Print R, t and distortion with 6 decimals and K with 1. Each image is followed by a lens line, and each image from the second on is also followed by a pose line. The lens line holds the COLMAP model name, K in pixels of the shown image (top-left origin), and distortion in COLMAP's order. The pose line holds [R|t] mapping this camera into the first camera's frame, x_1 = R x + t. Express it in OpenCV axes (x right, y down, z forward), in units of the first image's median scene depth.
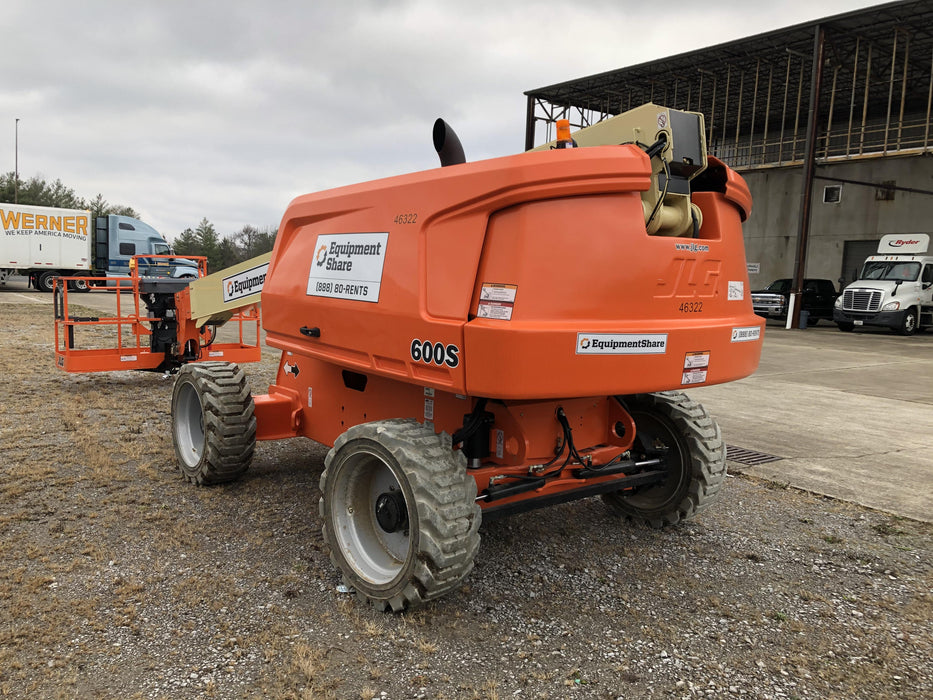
lens RADIAL K [[760.3, 0, 466.5], [0, 760.3, 350.0], [0, 0, 1]] dist [0.103947, -0.197606]
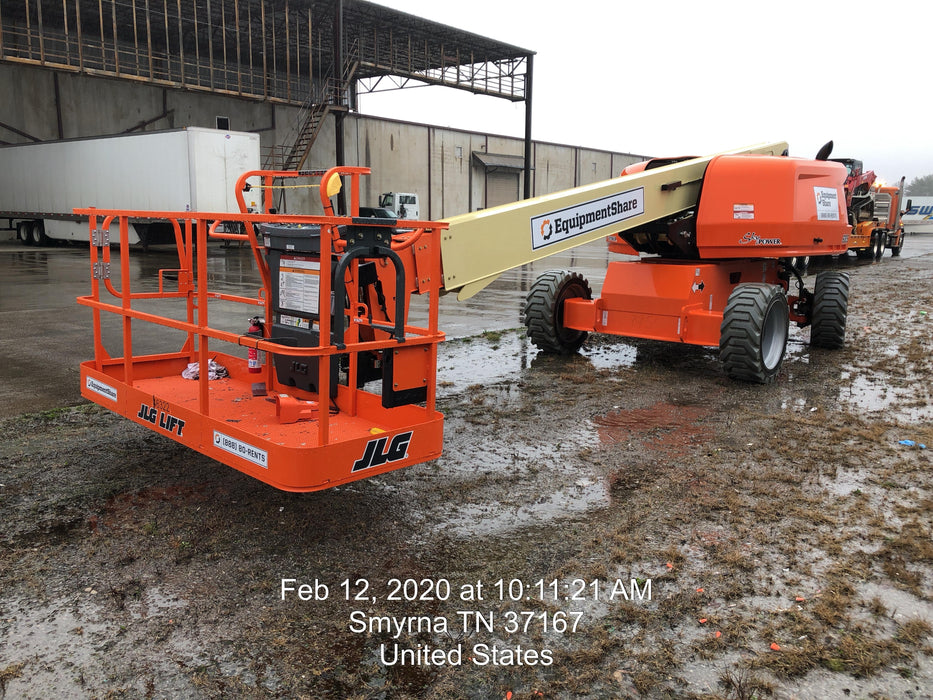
lens RADIAL K [[779.5, 0, 474.3], [0, 779.5, 332.7], [0, 0, 1]] dist [0.030421, -0.002612]
pose [[-0.206705, -0.181618, 0.961399, -1.951058], [0.079518, 0.976251, 0.201521, -0.261839], [-0.975167, 0.118104, -0.187354, 2.266871]]
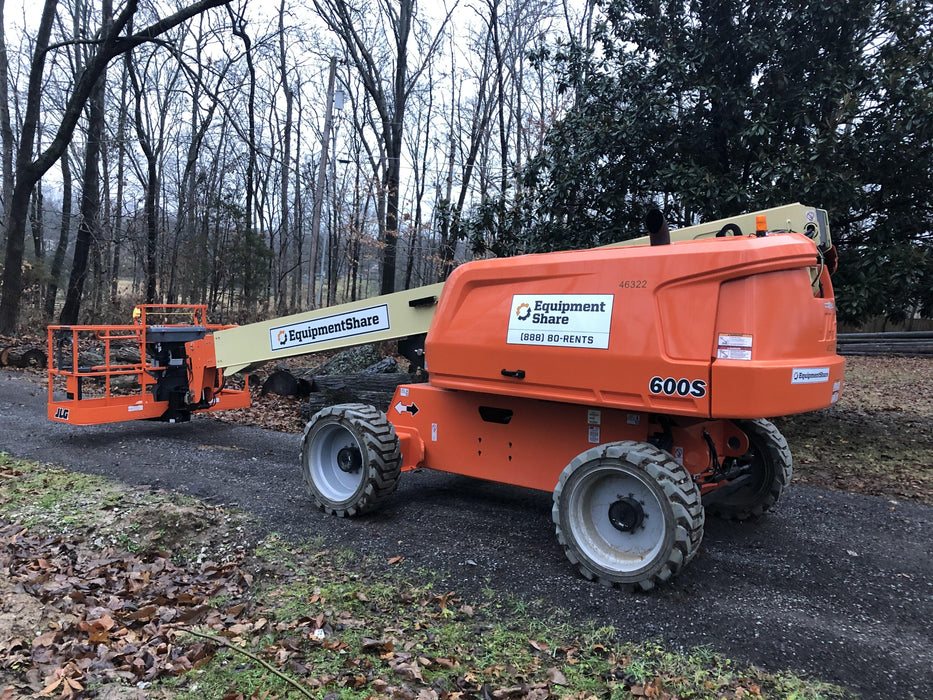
lens RADIAL K [[760.3, 0, 466.5], [0, 760.3, 350.0], [0, 0, 1]] dist [0.103947, -0.197606]
pose [[0.968494, -0.019478, 0.248273, -0.599026], [0.032430, 0.998312, -0.048184, -0.006213], [-0.246915, 0.054717, 0.967491, -0.160205]]
